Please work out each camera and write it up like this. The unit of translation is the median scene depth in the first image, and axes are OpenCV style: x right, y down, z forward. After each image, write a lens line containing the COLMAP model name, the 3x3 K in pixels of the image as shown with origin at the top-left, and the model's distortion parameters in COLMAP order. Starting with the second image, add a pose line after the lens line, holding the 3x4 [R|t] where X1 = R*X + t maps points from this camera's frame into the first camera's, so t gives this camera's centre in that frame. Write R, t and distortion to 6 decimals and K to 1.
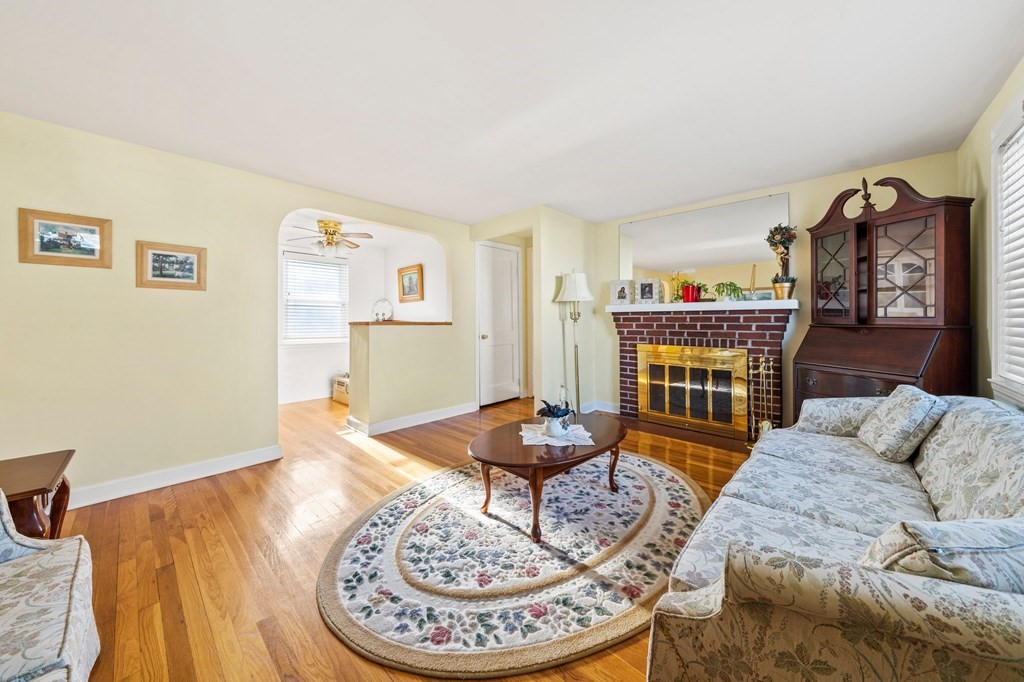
lens RADIAL K [[359.0, 0, 509.3], [0, 359.0, 327.8], [0, 0, 1]] dist [0.000092, -0.000039]
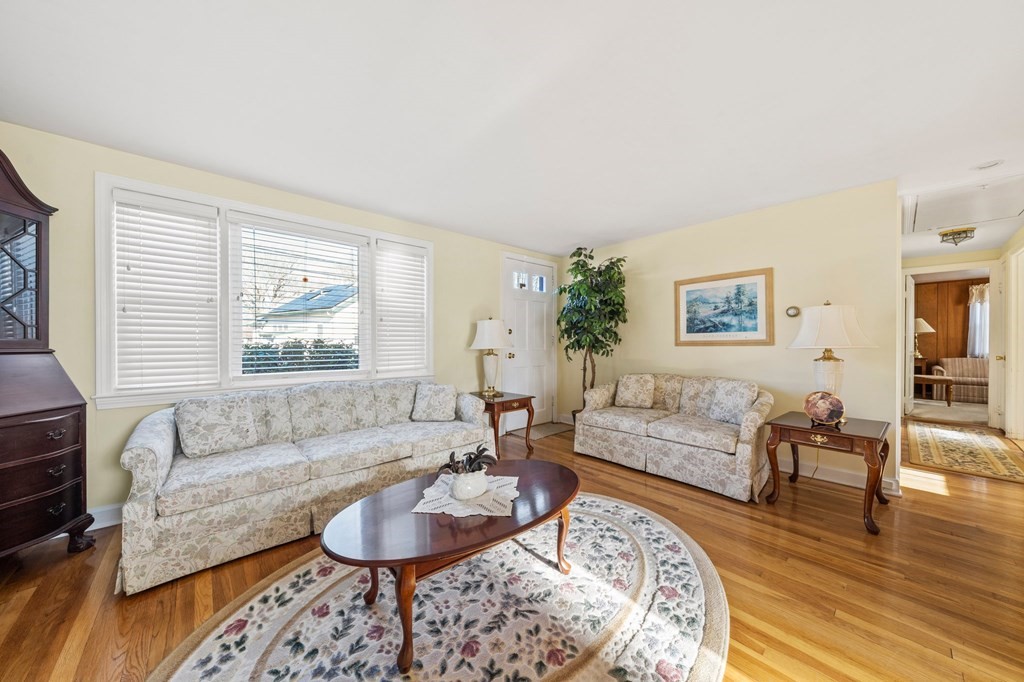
lens RADIAL K [[350.2, 0, 510.0], [0, 350.2, 344.4], [0, 0, 1]] dist [-0.000656, 0.000062]
pose [[-0.995421, 0.004996, 0.095455, -0.027246], [0.007383, 0.999668, 0.024669, -0.032268], [-0.095300, 0.025261, -0.995128, 1.996026]]
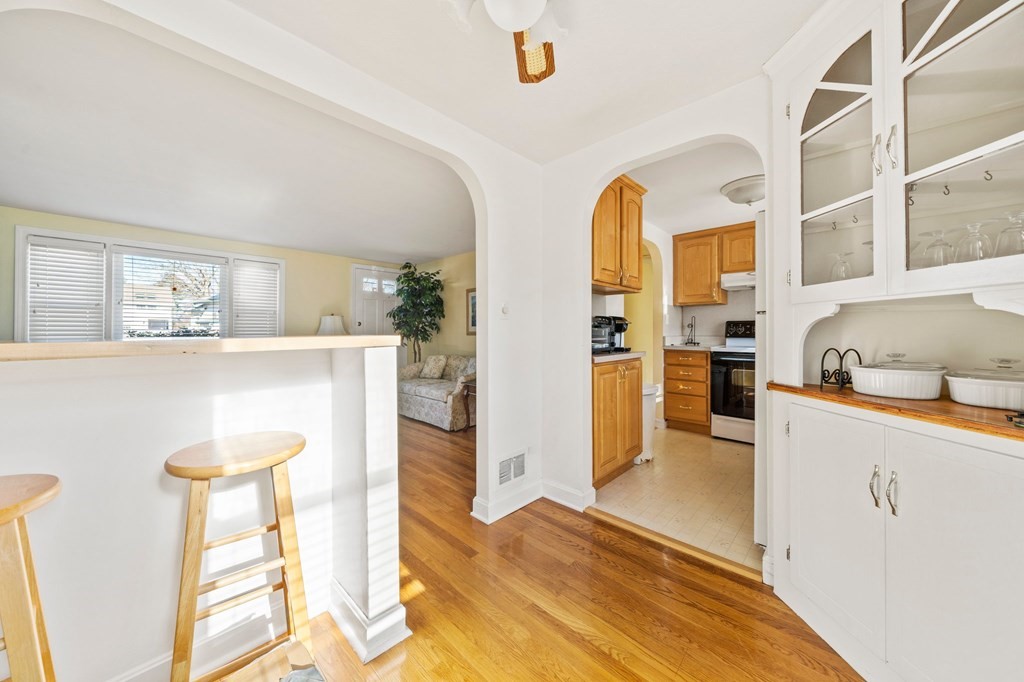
lens RADIAL K [[359.0, 0, 509.3], [0, 359.0, 327.8], [0, 0, 1]] dist [0.000092, -0.000039]
pose [[-0.999753, 0.002228, 0.022105, -1.172456], [0.002505, 0.999918, 0.012549, -0.061143], [-0.022075, 0.012601, -0.999677, 2.786294]]
